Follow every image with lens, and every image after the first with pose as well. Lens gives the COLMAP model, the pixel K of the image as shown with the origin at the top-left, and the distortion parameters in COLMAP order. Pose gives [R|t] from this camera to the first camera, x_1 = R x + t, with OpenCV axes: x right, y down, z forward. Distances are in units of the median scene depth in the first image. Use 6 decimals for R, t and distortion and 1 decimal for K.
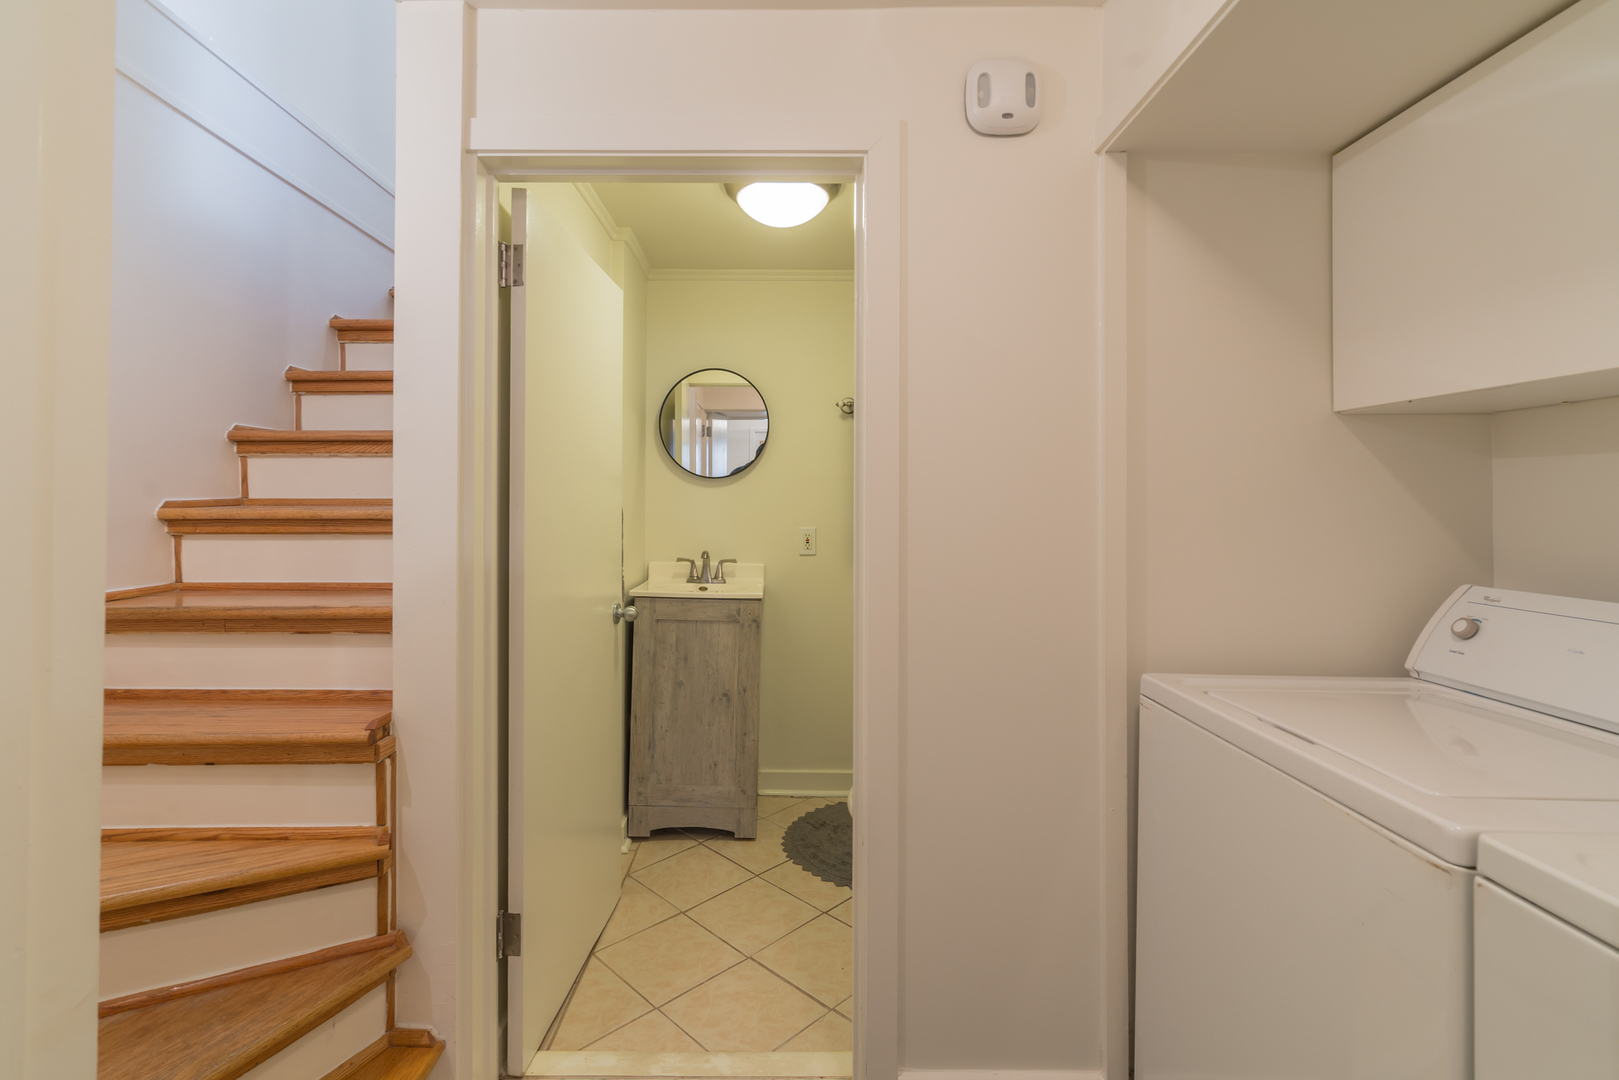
lens RADIAL K [[742.9, 0, 800.8], [0, 742.9, 496.8], [0, 0, 1]] dist [-0.000469, 0.003842]
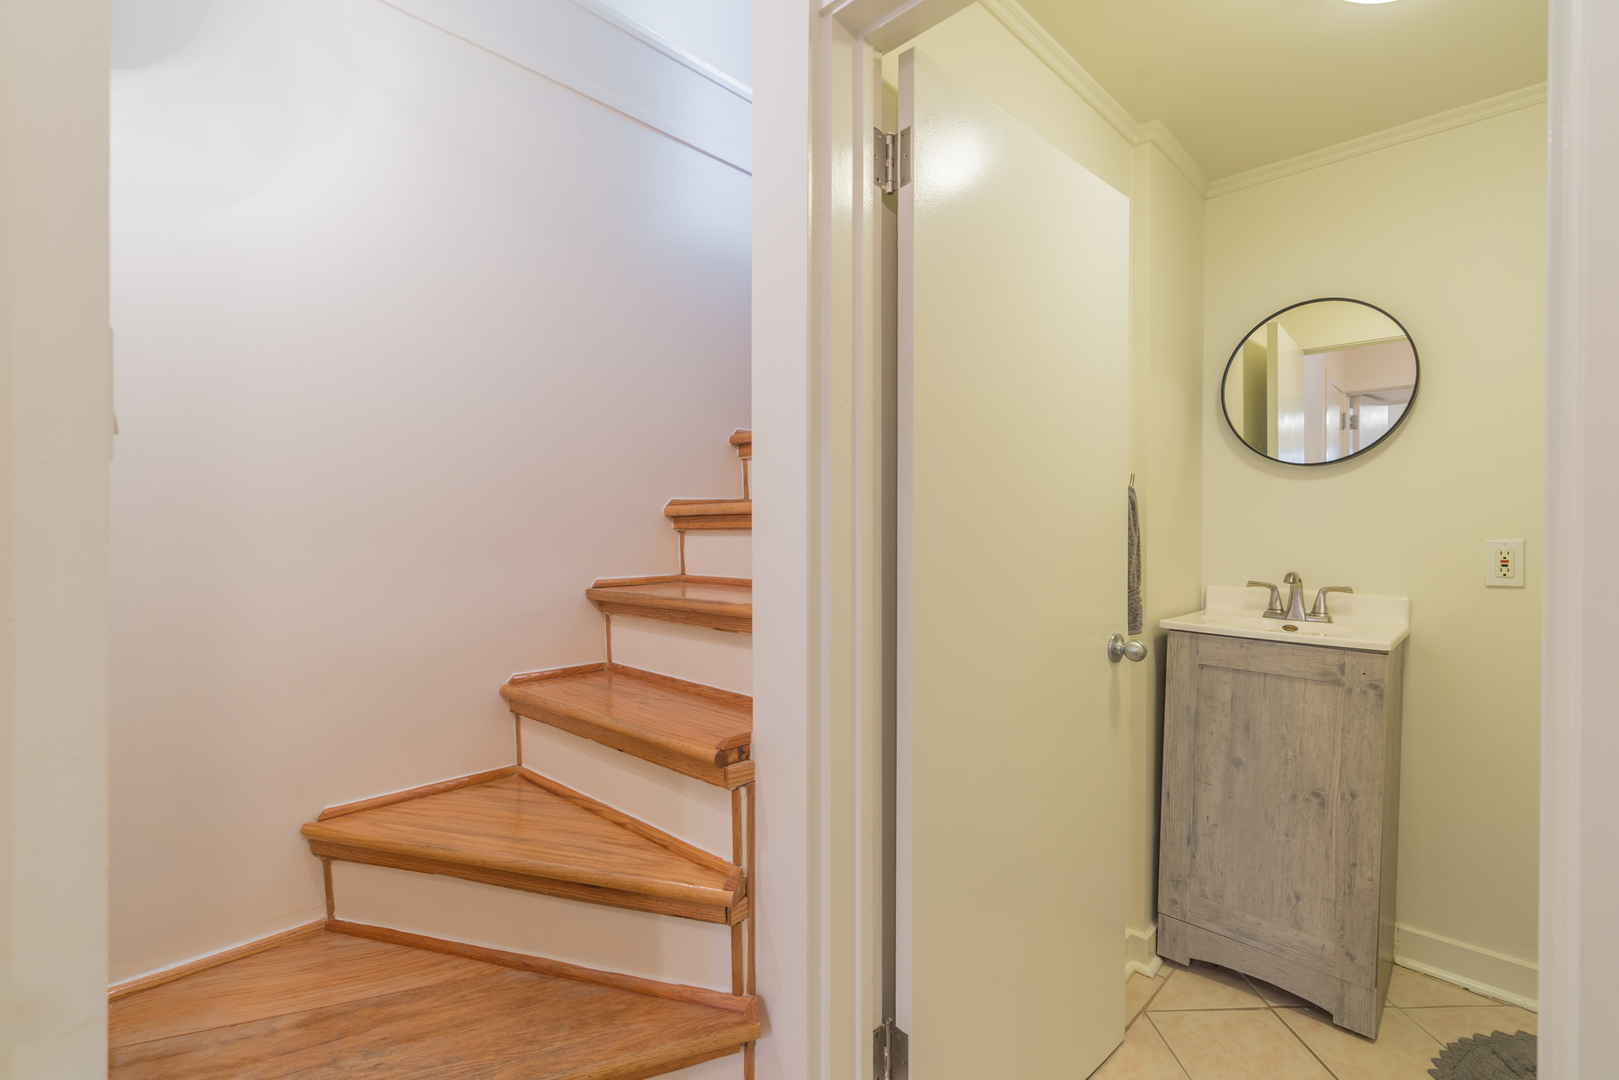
lens RADIAL K [[744.6, 0, 804.9], [0, 744.6, 537.1], [0, 0, 1]] dist [-0.003457, 0.002803]
pose [[0.705216, 0.002233, -0.708989, 0.042377], [0.009314, 0.999880, 0.012414, 0.032335], [0.708931, -0.015358, 0.705111, 0.239499]]
